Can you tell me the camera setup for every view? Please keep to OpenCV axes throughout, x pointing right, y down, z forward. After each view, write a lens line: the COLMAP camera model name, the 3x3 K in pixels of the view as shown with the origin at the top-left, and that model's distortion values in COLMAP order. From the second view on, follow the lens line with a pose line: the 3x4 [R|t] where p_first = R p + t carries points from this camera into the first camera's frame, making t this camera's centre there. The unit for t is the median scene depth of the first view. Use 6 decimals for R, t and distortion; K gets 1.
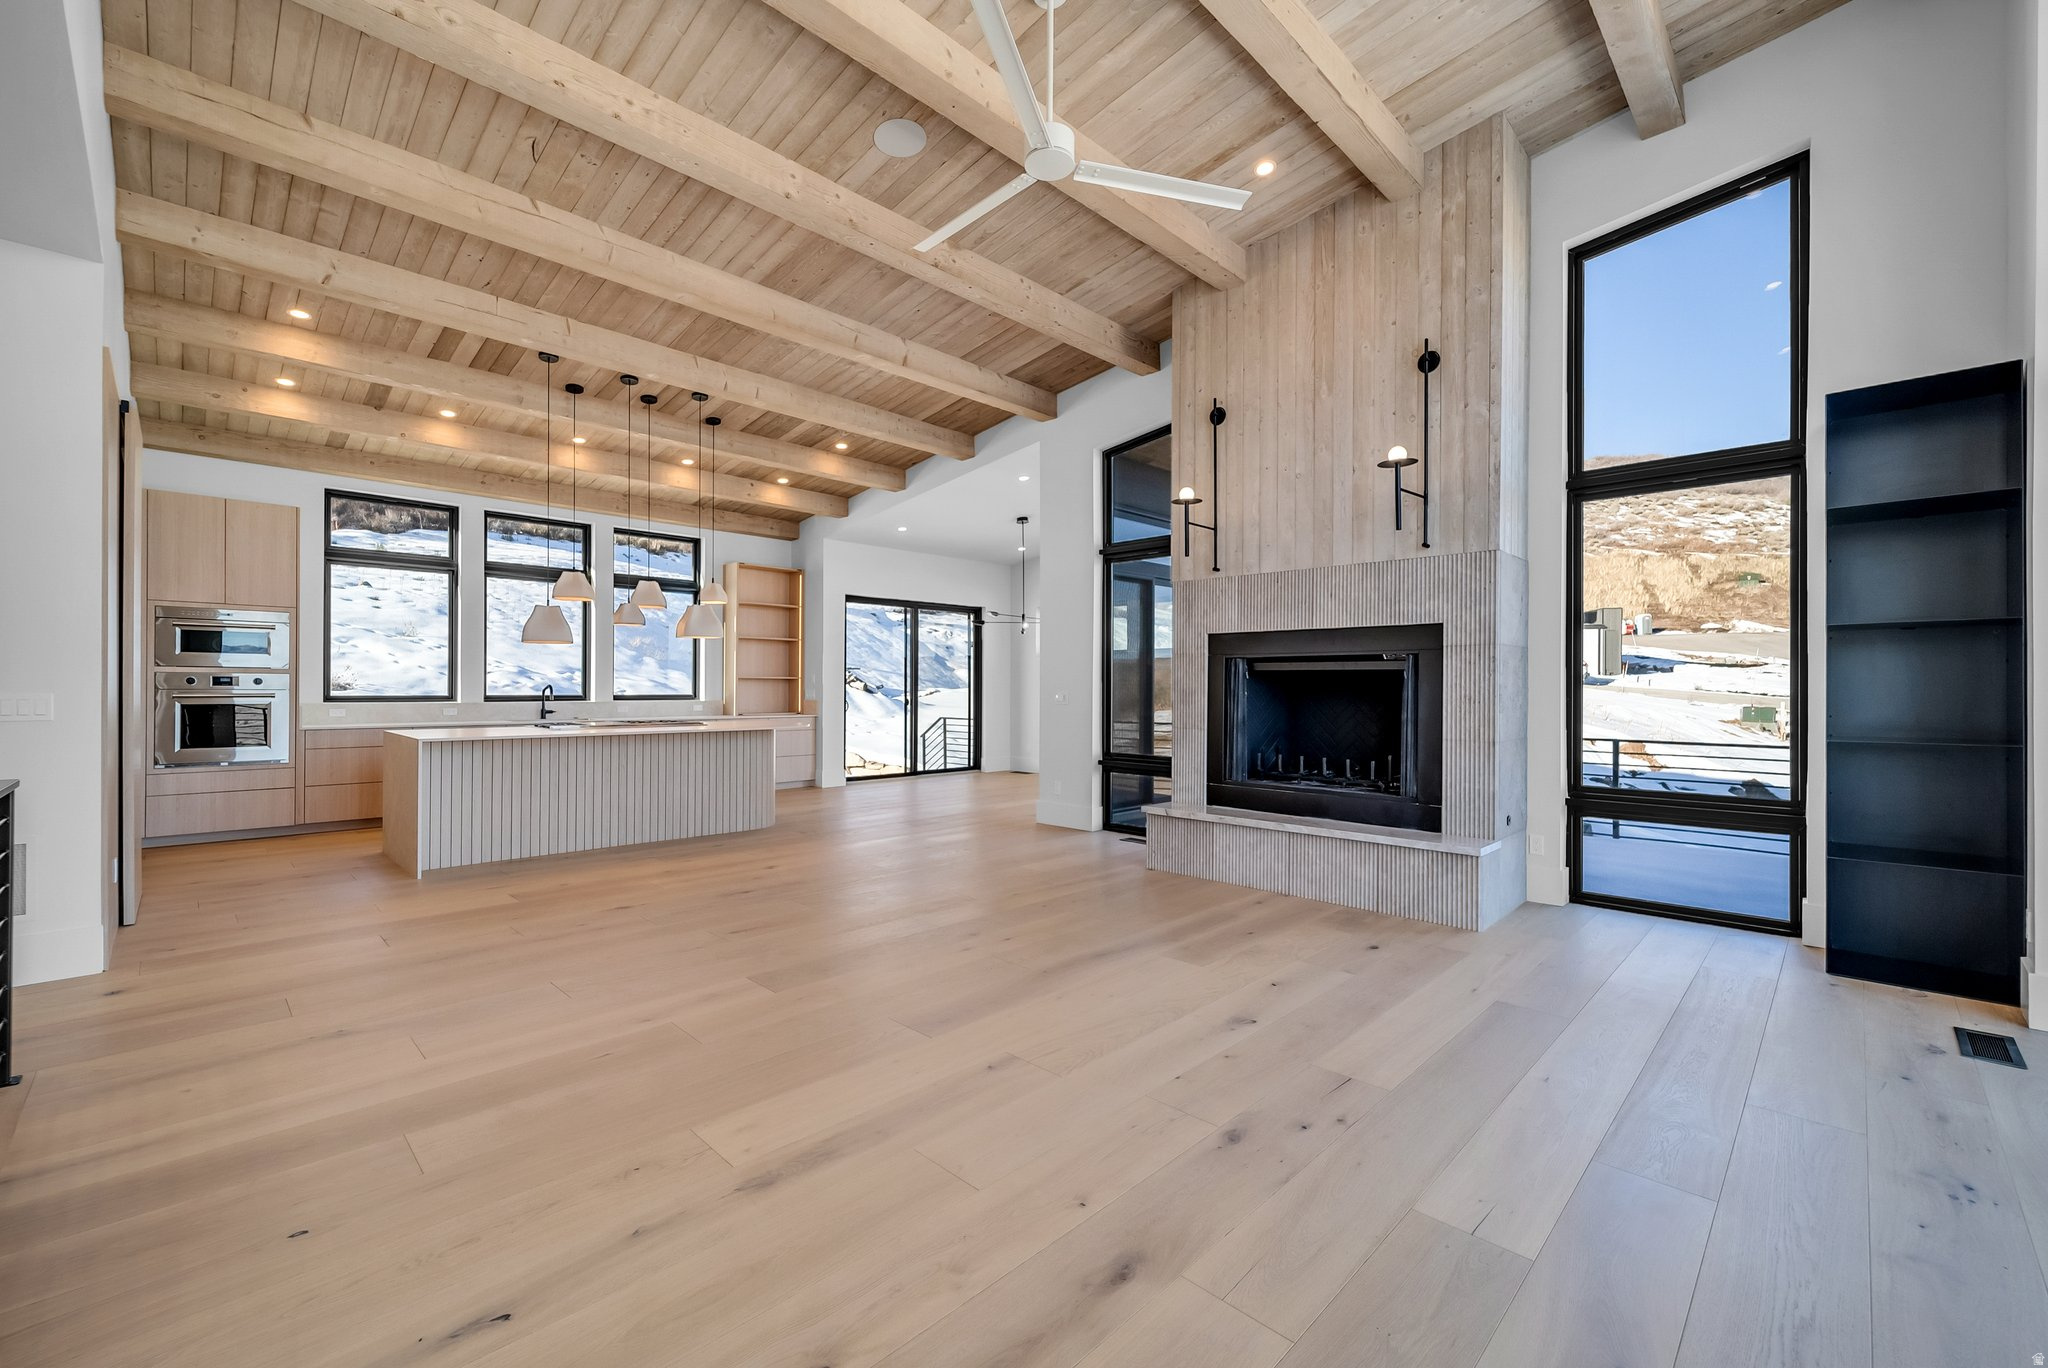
lens RADIAL K [[845.5, 0, 1021.9], [0, 845.5, 685.6], [0, 0, 1]] dist [0.006226, 0.000032]
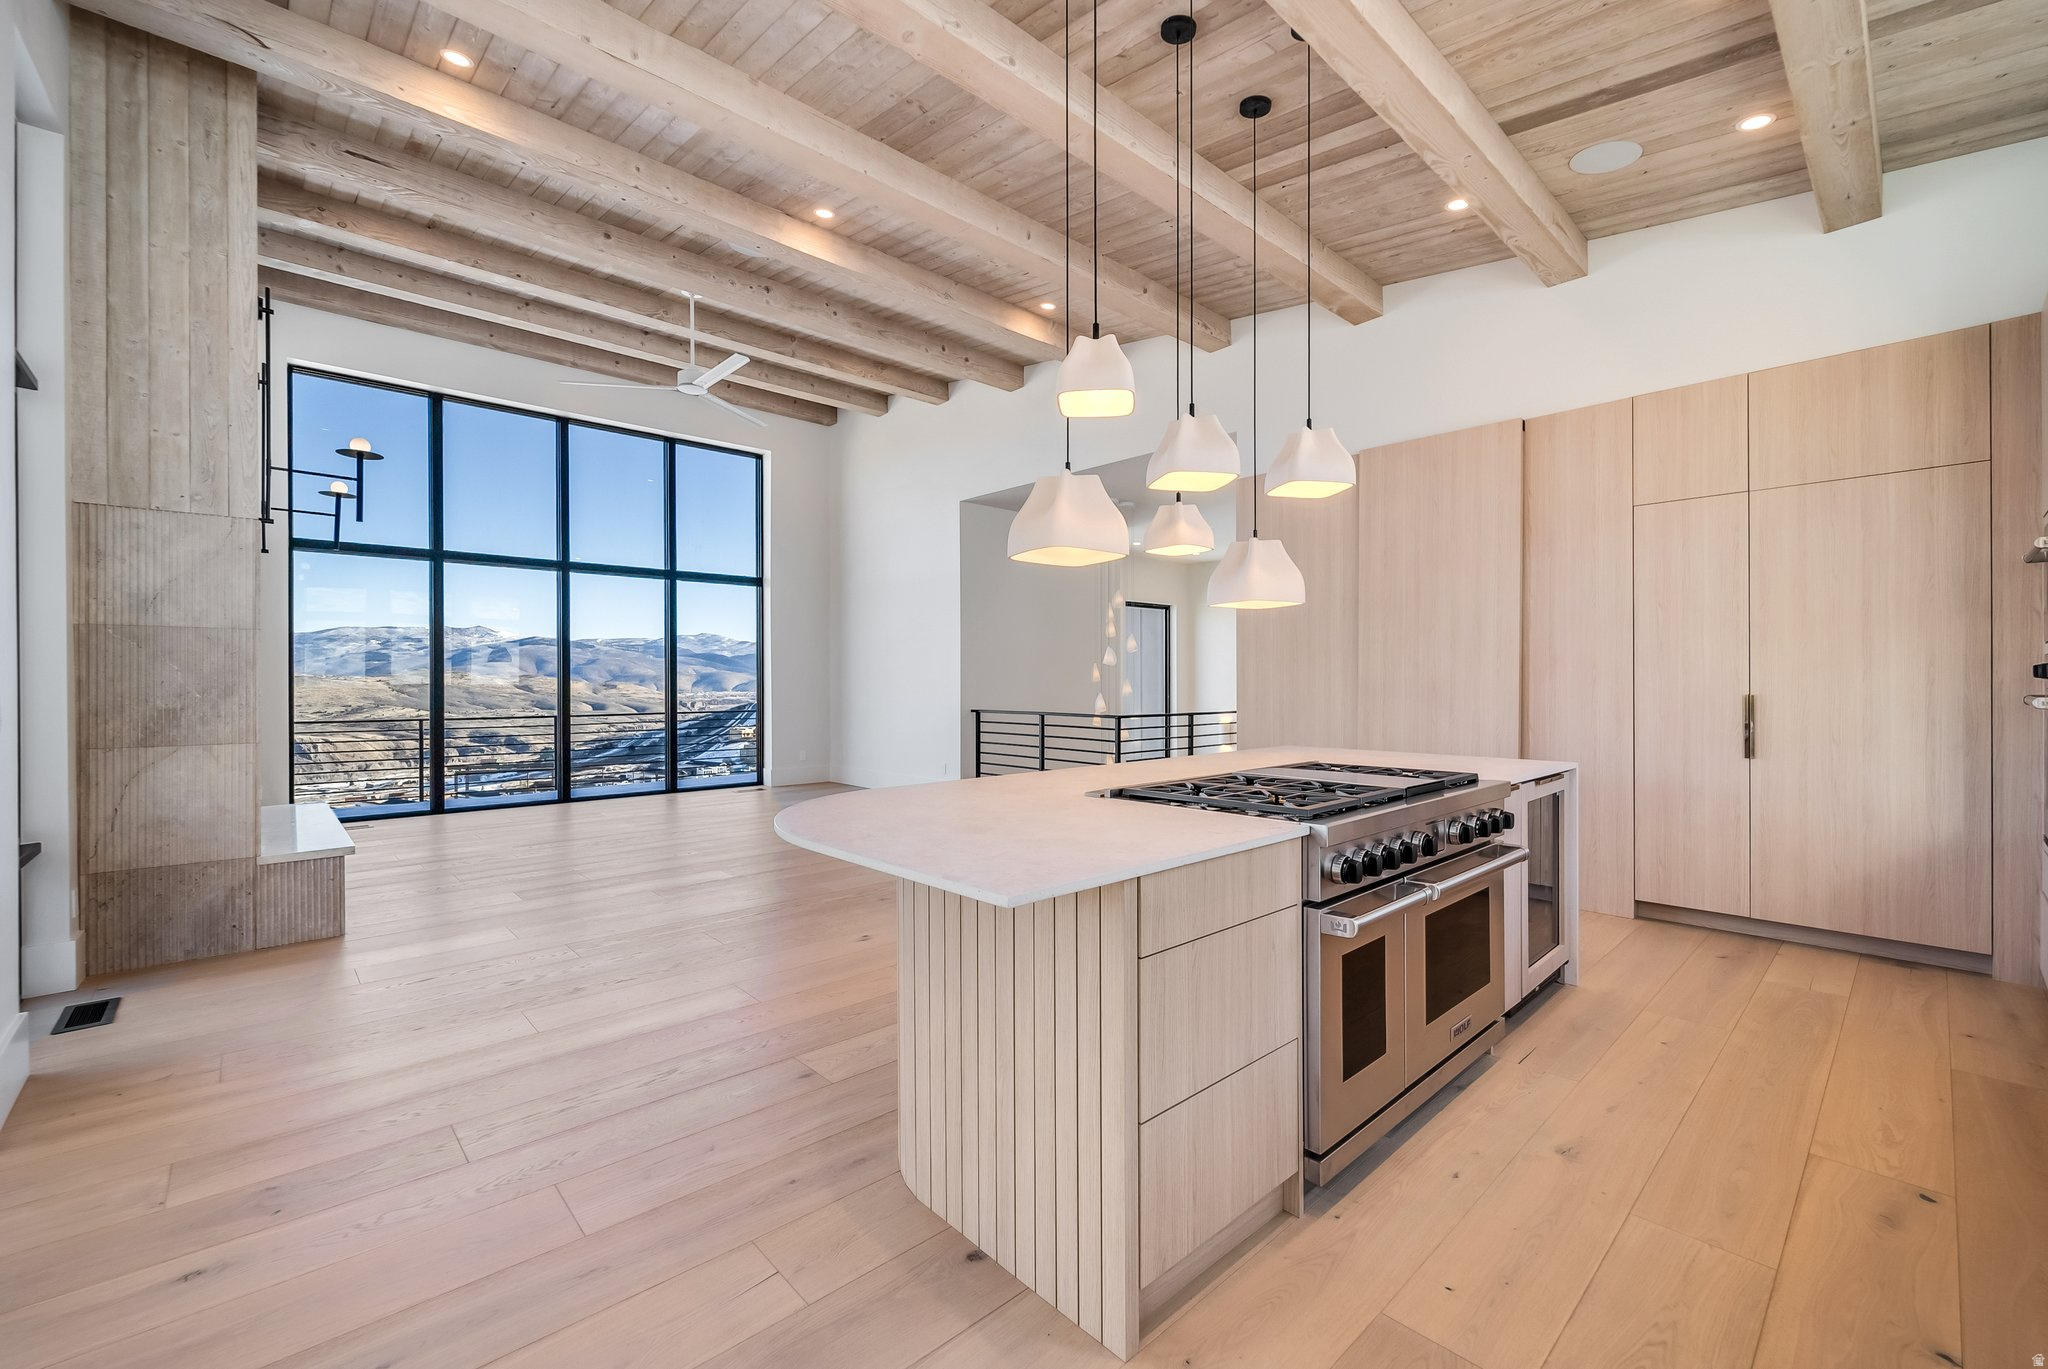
lens RADIAL K [[845.5, 0, 1021.9], [0, 845.5, 686.1], [0, 0, 1]] dist [0.006226, 0.000032]
pose [[-0.999414, -0.004899, 0.033881, -0.261928], [-0.004761, 0.999980, 0.004166, 0.001493], [-0.033901, 0.004002, -0.999417, 0.978350]]
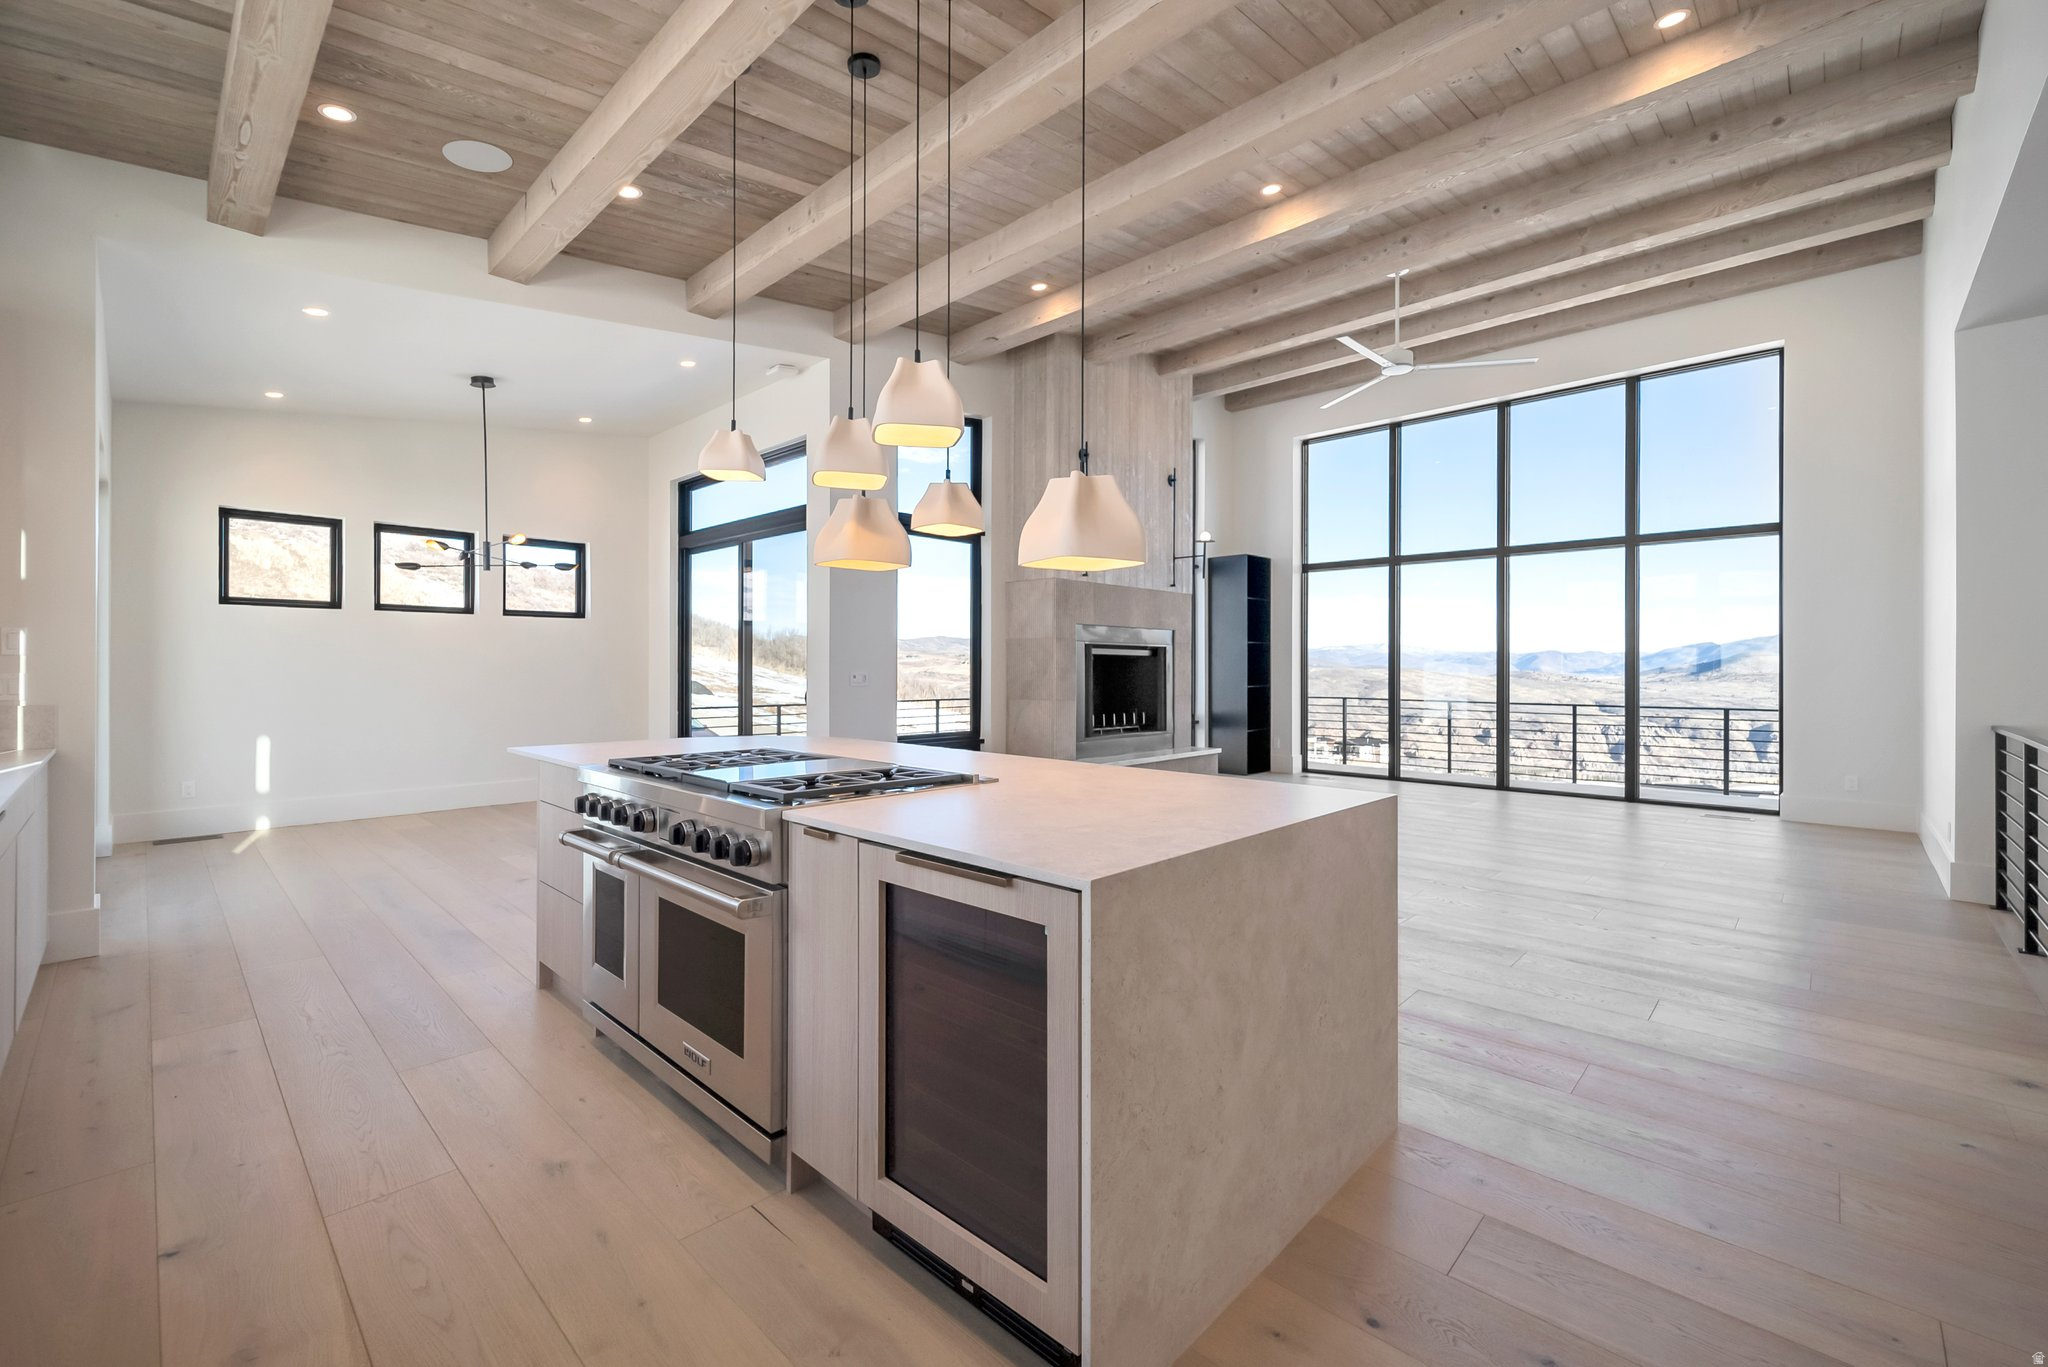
lens RADIAL K [[852.3, 0, 1017.7], [0, 852.3, 645.1], [0, 0, 1]] dist [-0.001545, -0.000300]
pose [[-0.019767, 0.020987, 0.999584, -0.604358], [-0.003981, 0.999770, -0.021070, -0.000372], [-0.999797, -0.004395, -0.019679, 0.643717]]
